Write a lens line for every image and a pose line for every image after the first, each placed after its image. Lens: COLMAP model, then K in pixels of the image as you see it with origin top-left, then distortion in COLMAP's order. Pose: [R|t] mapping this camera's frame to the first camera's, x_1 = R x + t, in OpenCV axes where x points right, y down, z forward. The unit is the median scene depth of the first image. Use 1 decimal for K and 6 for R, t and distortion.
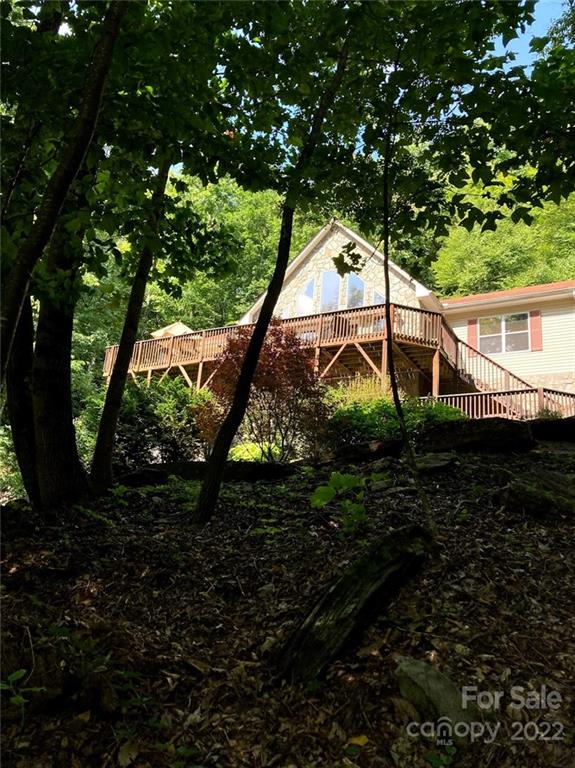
lens RADIAL K [[640.3, 0, 287.2], [0, 640.3, 384.2], [0, 0, 1]] dist [0.039058, -0.022593]
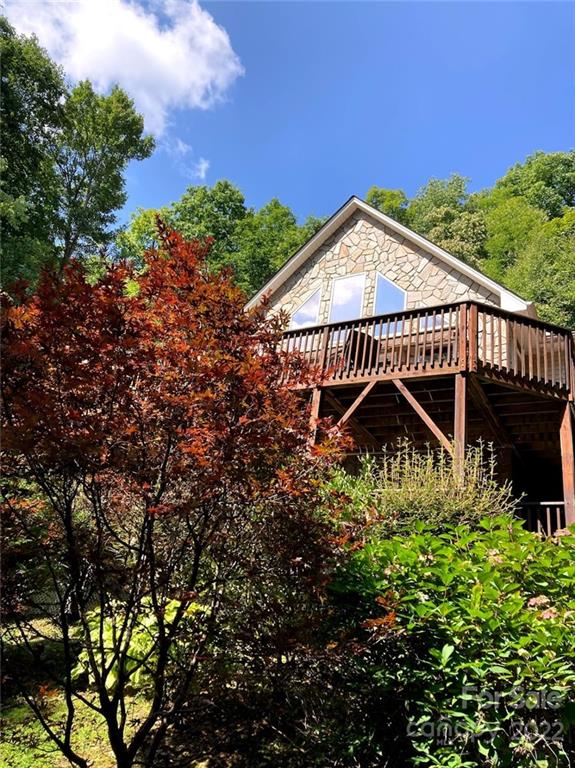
lens RADIAL K [[640.3, 0, 287.3], [0, 640.3, 383.2], [0, 0, 1]] dist [0.039058, -0.022593]
pose [[0.998754, 0.044425, -0.022742, 0.036374], [-0.046990, 0.990576, -0.128648, 0.003509], [0.016812, 0.129557, 0.991429, 0.515017]]
